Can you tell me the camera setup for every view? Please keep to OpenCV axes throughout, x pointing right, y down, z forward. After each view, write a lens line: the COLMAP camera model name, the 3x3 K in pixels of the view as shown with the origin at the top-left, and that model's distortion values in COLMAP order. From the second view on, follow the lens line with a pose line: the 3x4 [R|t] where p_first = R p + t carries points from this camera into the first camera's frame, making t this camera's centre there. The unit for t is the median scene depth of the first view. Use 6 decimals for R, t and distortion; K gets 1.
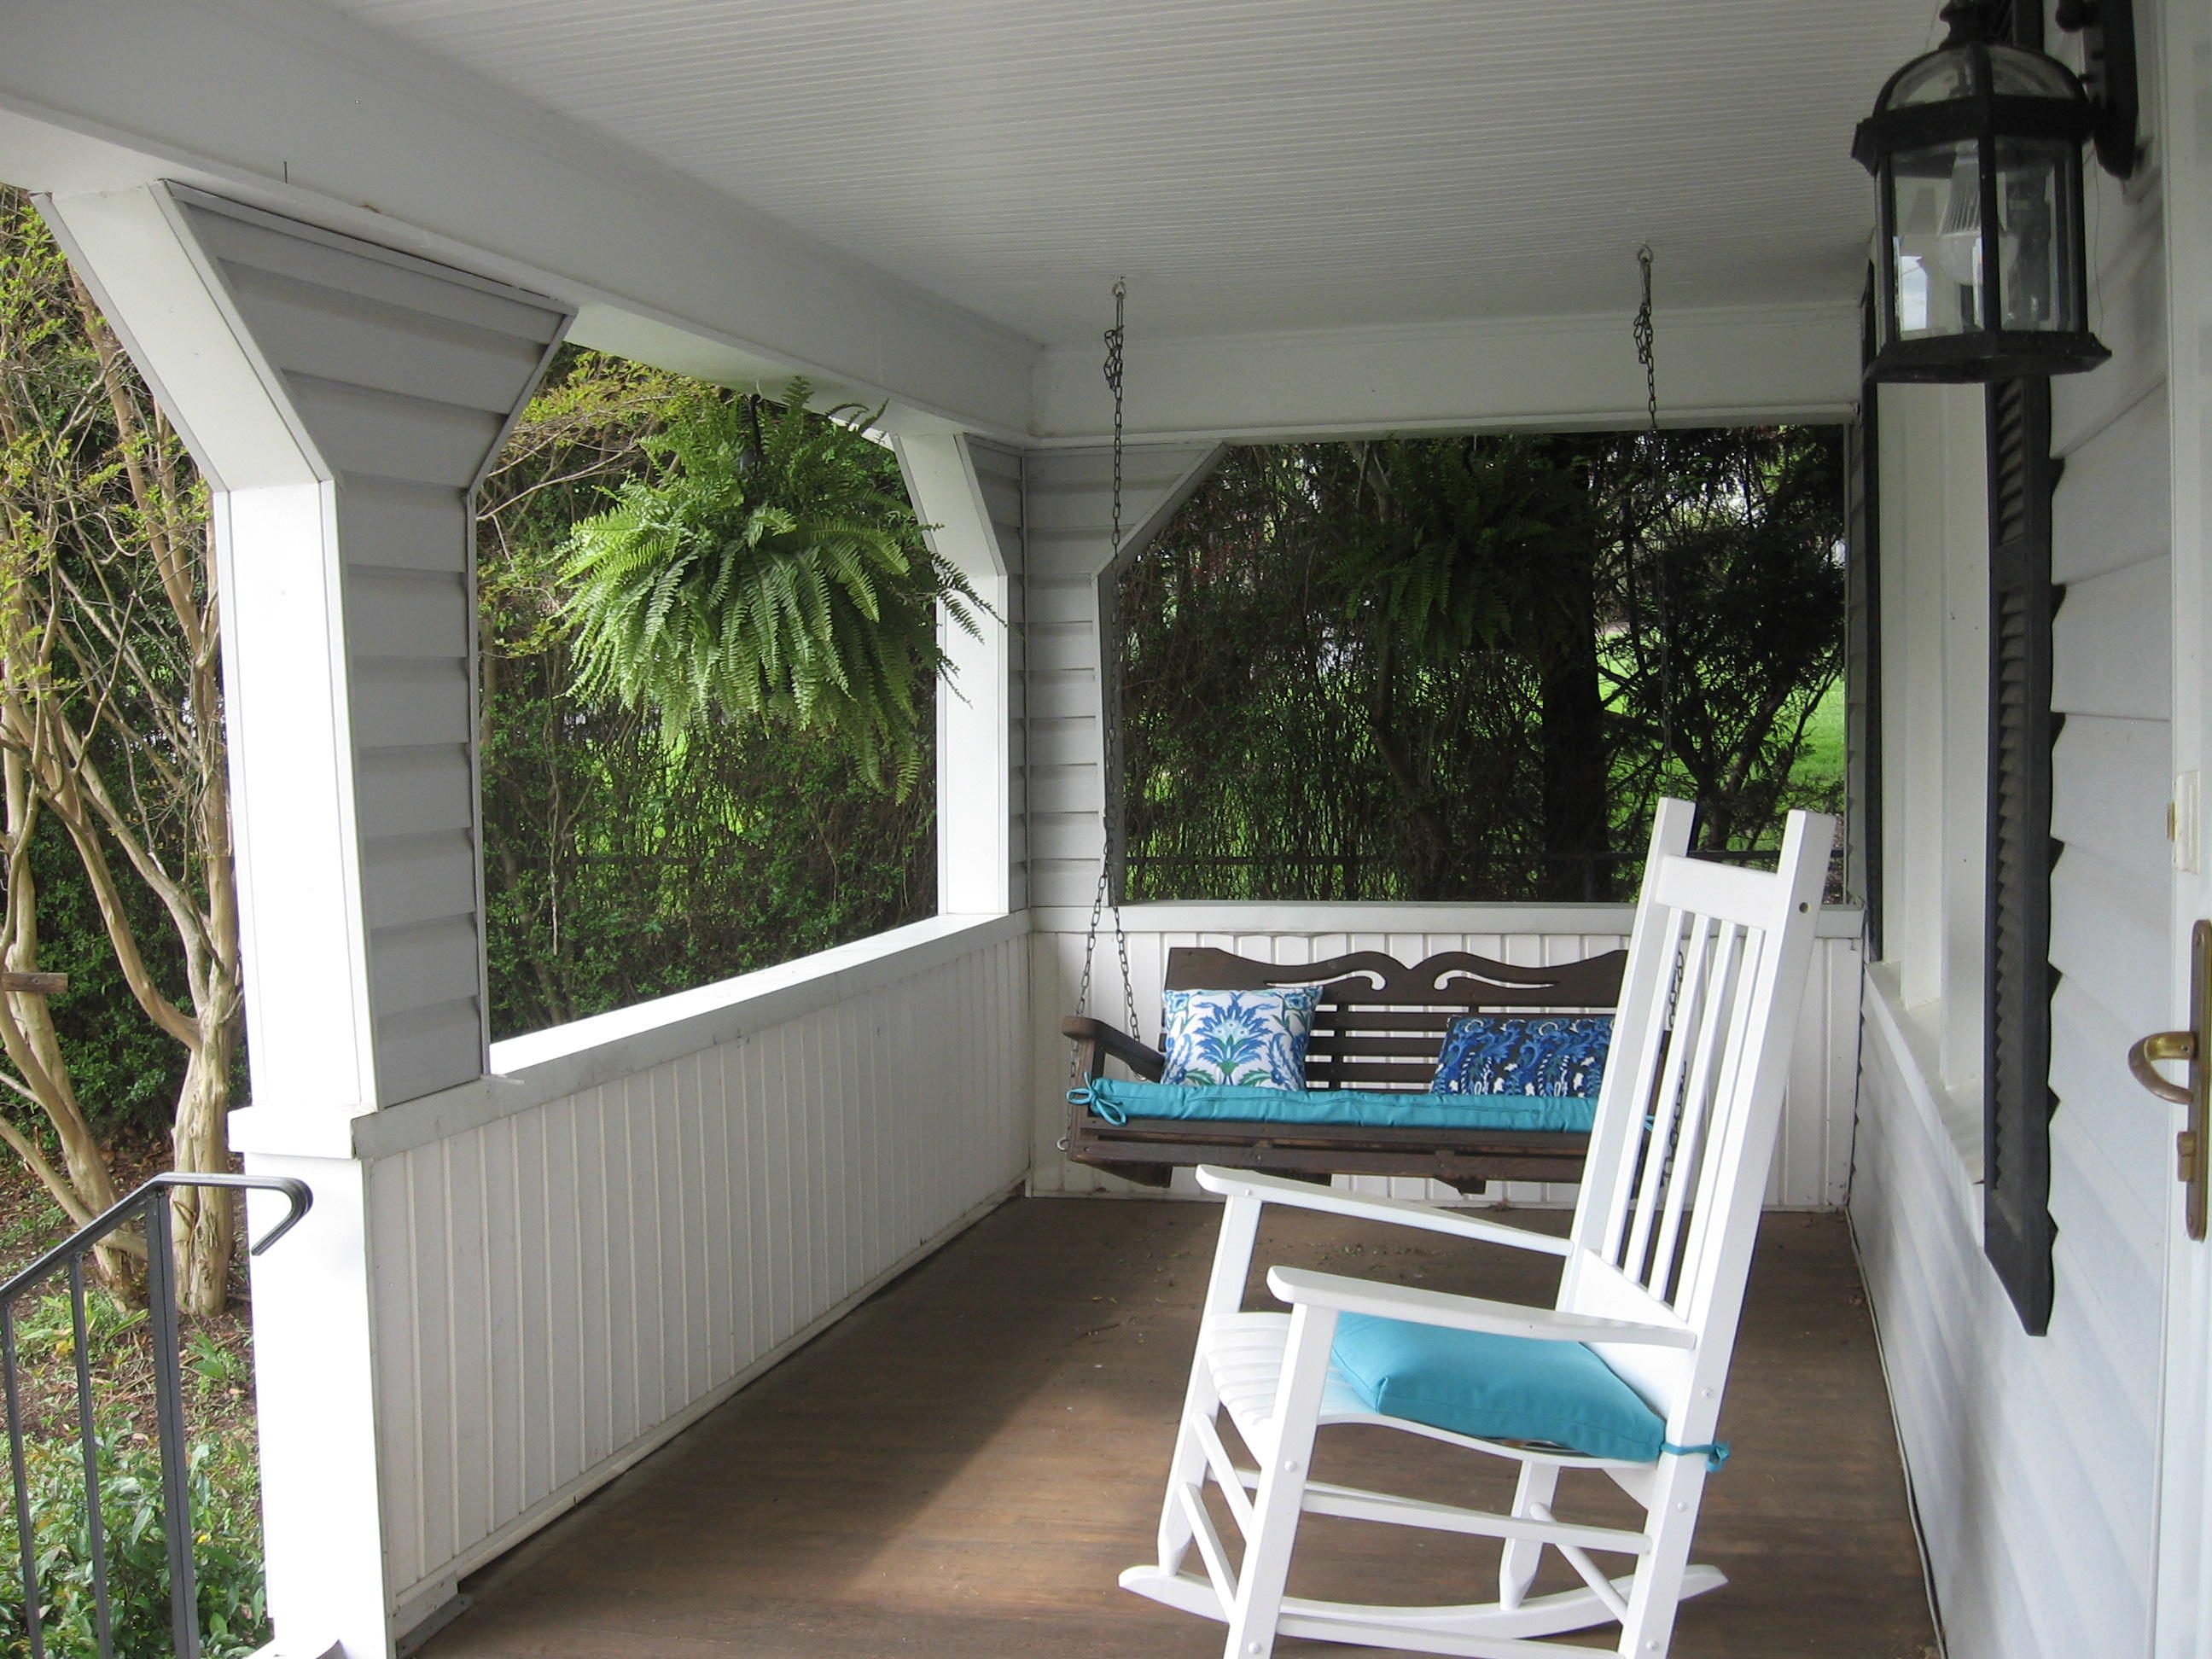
lens RADIAL K [[2312.2, 0, 1103.8], [0, 2312.2, 906.2], [0, 0, 1]] dist [-0.087620, -0.007426]
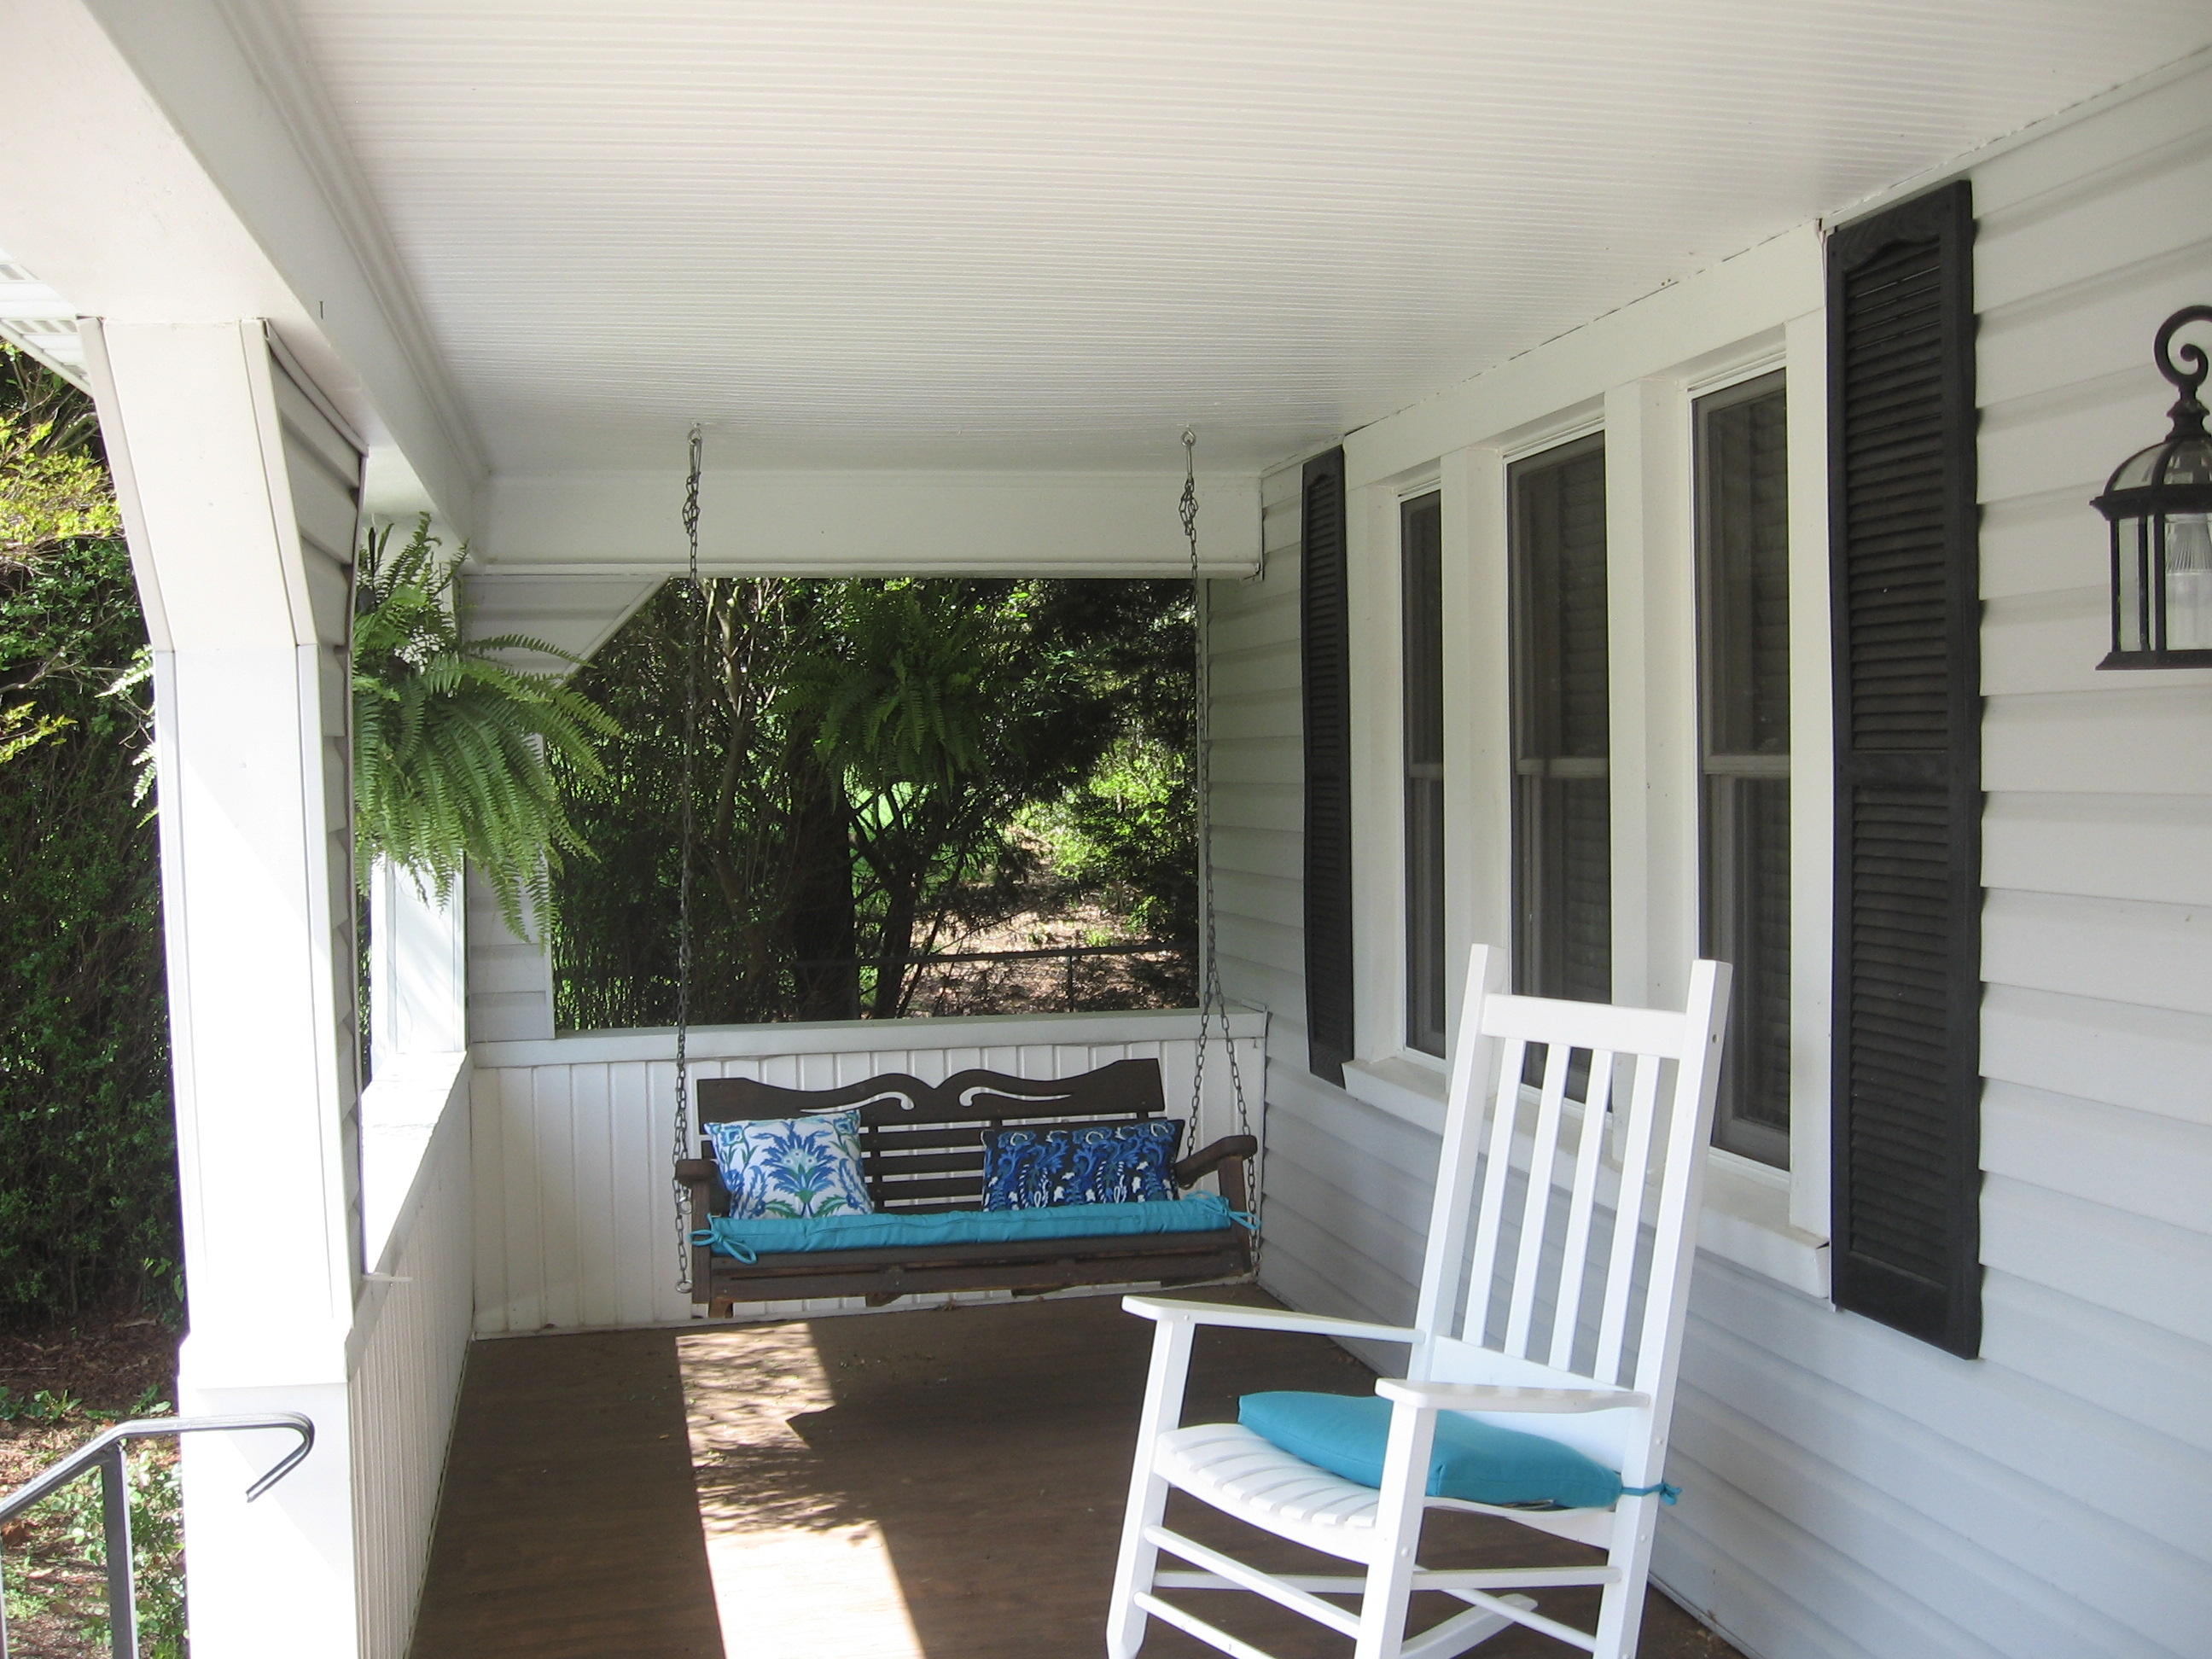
lens RADIAL K [[2326.1, 0, 1088.6], [0, 2326.1, 825.6], [0, 0, 1]] dist [-0.148459, 0.096523]
pose [[0.893609, -0.010048, 0.448734, -0.292151], [0.040784, 0.997431, -0.058883, -0.028374], [-0.446990, 0.070919, 0.891724, 0.020531]]
